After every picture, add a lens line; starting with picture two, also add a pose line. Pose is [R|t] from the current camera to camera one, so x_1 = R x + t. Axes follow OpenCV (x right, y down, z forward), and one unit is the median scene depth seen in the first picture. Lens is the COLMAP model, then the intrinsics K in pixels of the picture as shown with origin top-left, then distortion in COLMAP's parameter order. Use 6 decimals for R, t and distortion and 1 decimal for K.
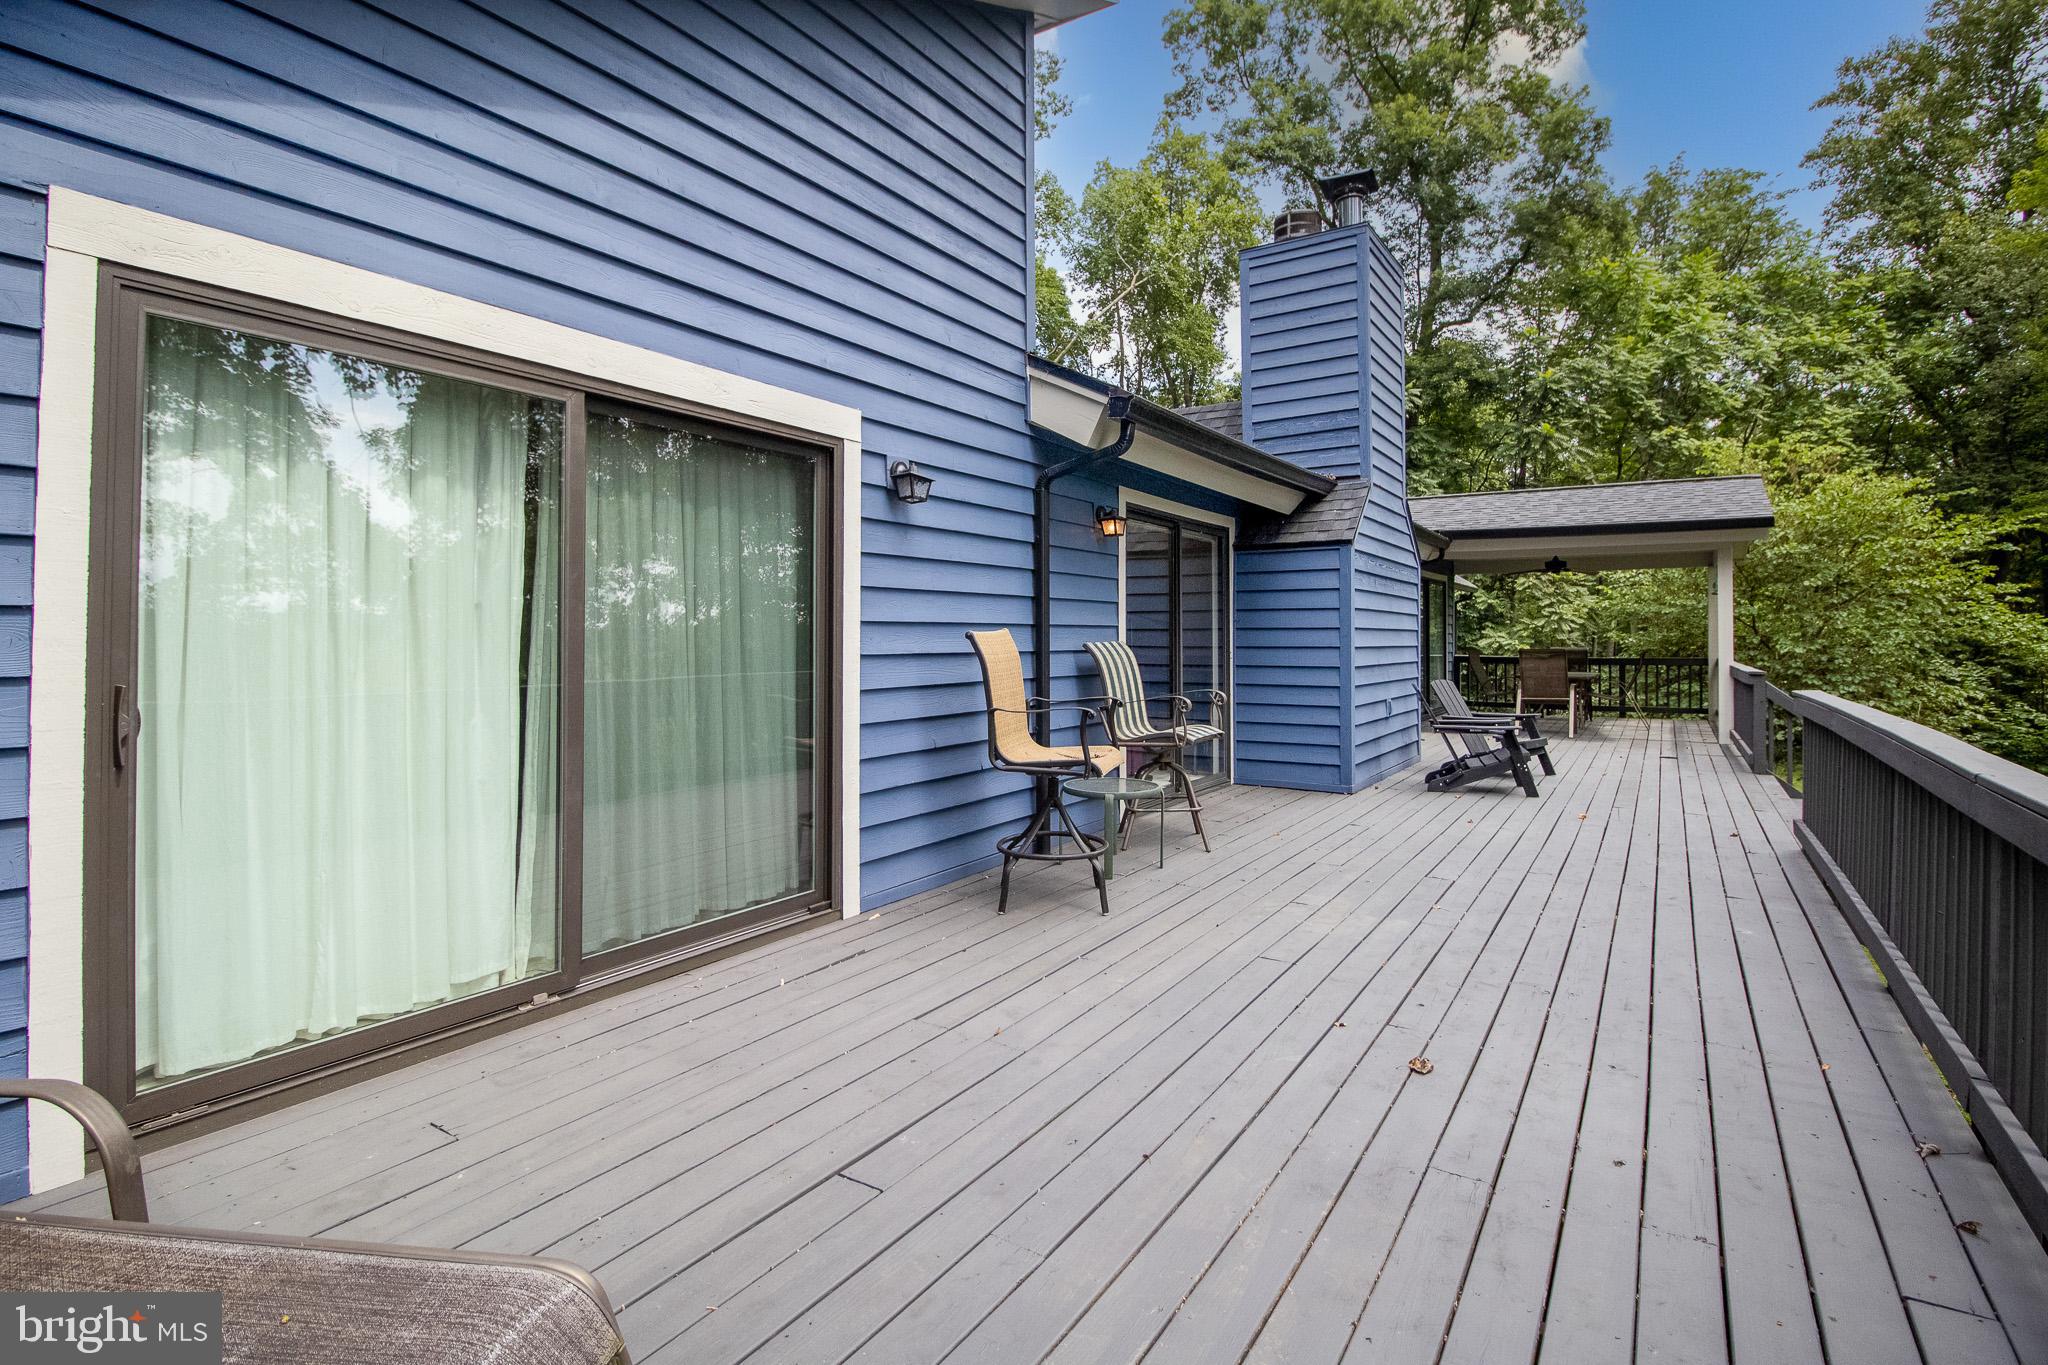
lens RADIAL K [[987.1, 0, 1022.5], [0, 987.1, 662.4], [0, 0, 1]] dist [0.000363, -0.017750]
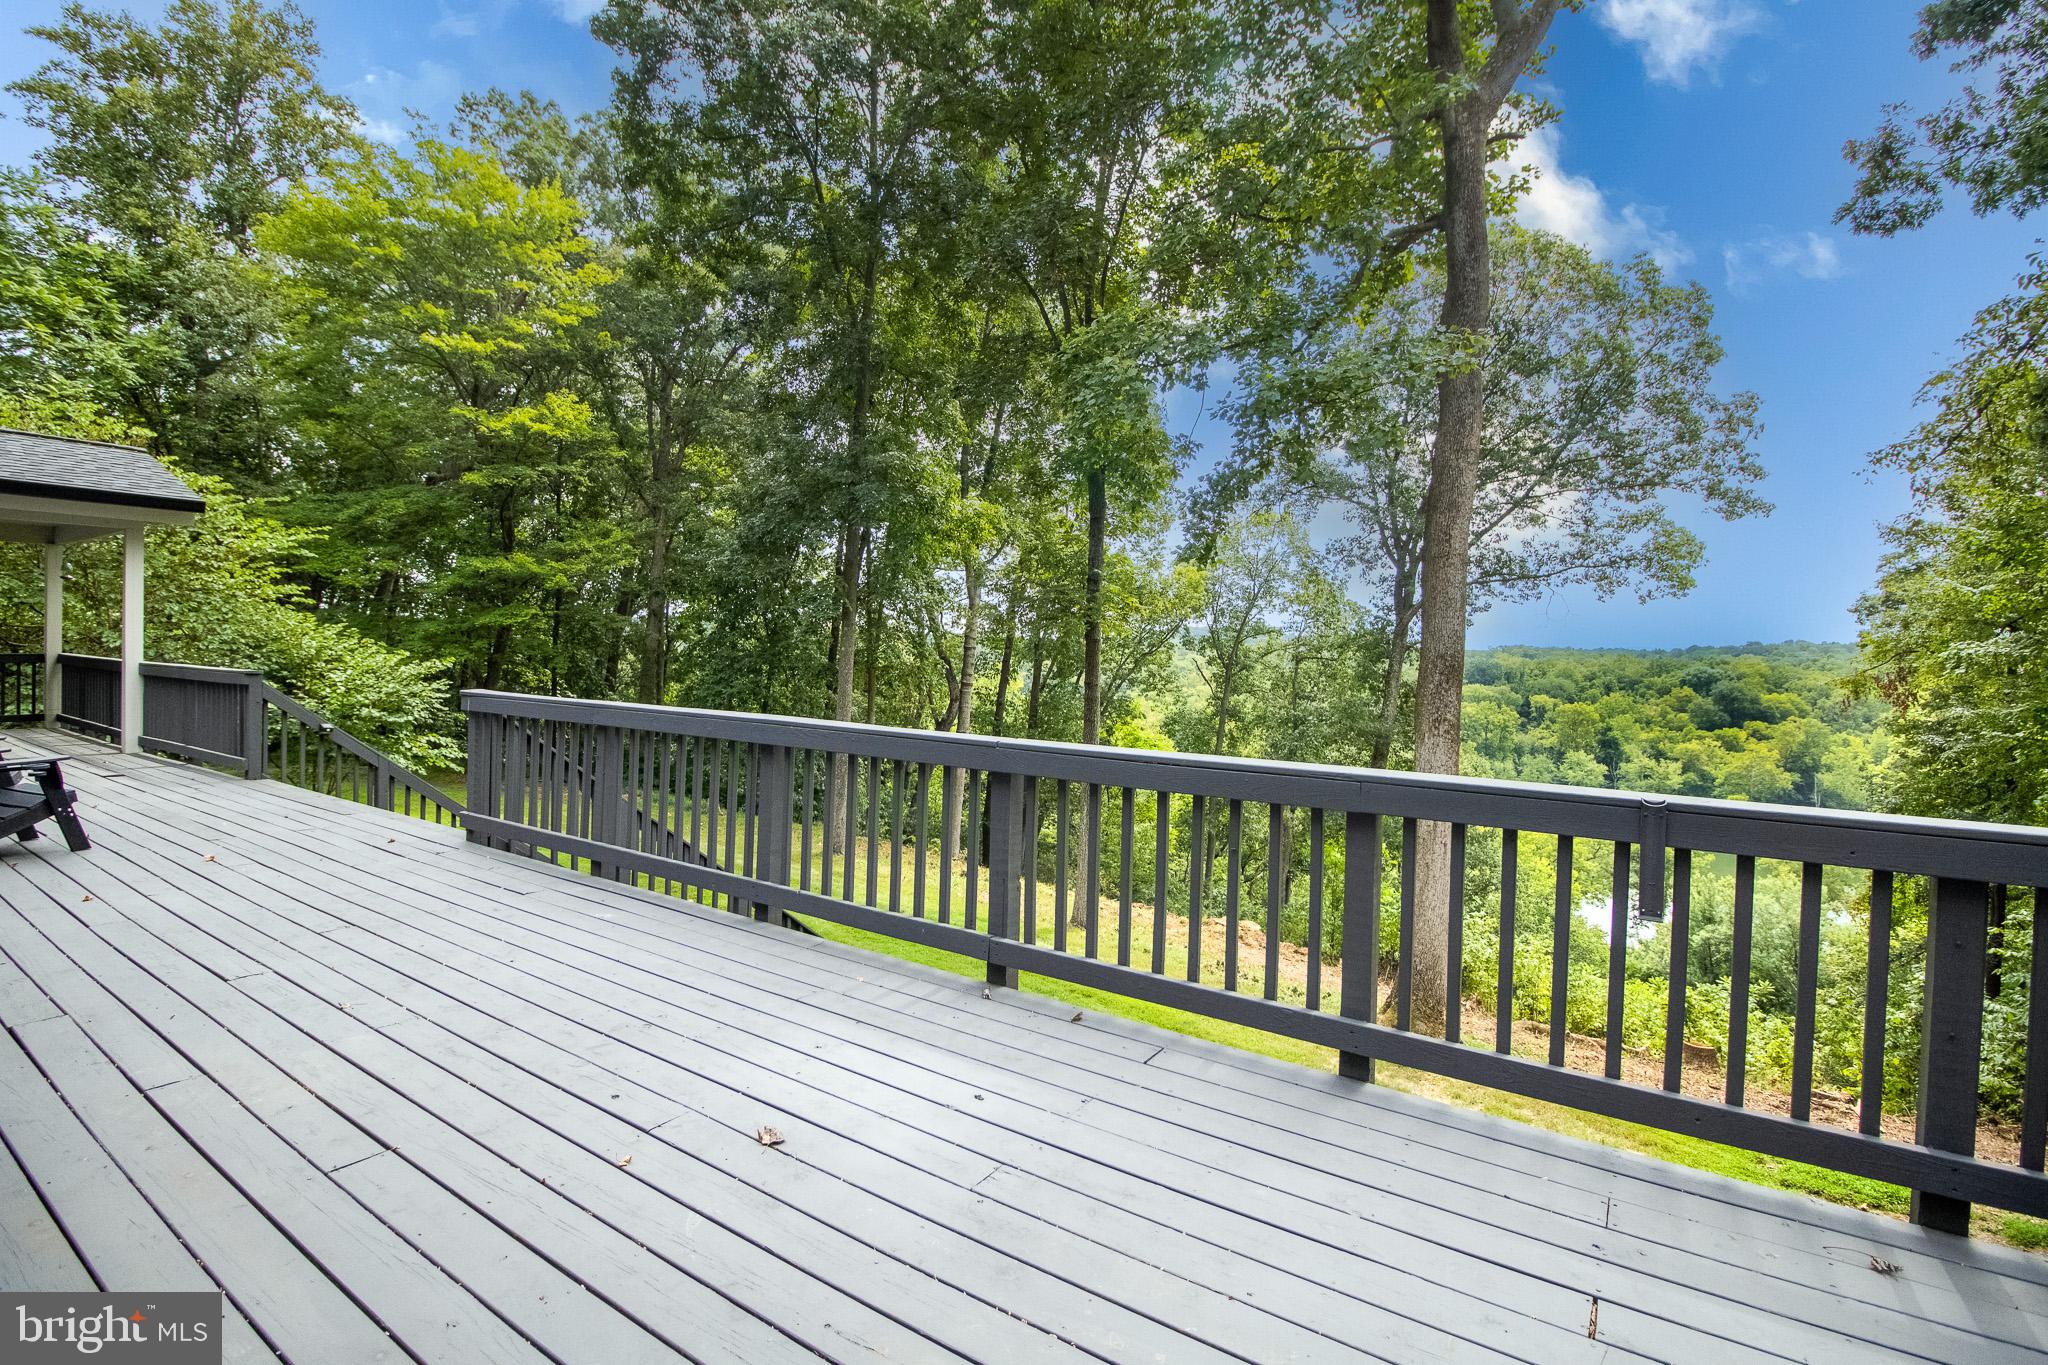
lens RADIAL K [[958.5, 0, 1019.6], [0, 958.5, 662.2], [0, 0, 1]] dist [0.000675, -0.010498]
pose [[-0.001865, -0.012702, 0.999918, -0.123875], [0.002629, 0.999916, 0.012706, -0.005773], [-0.999995, 0.002653, -0.001832, 0.220691]]
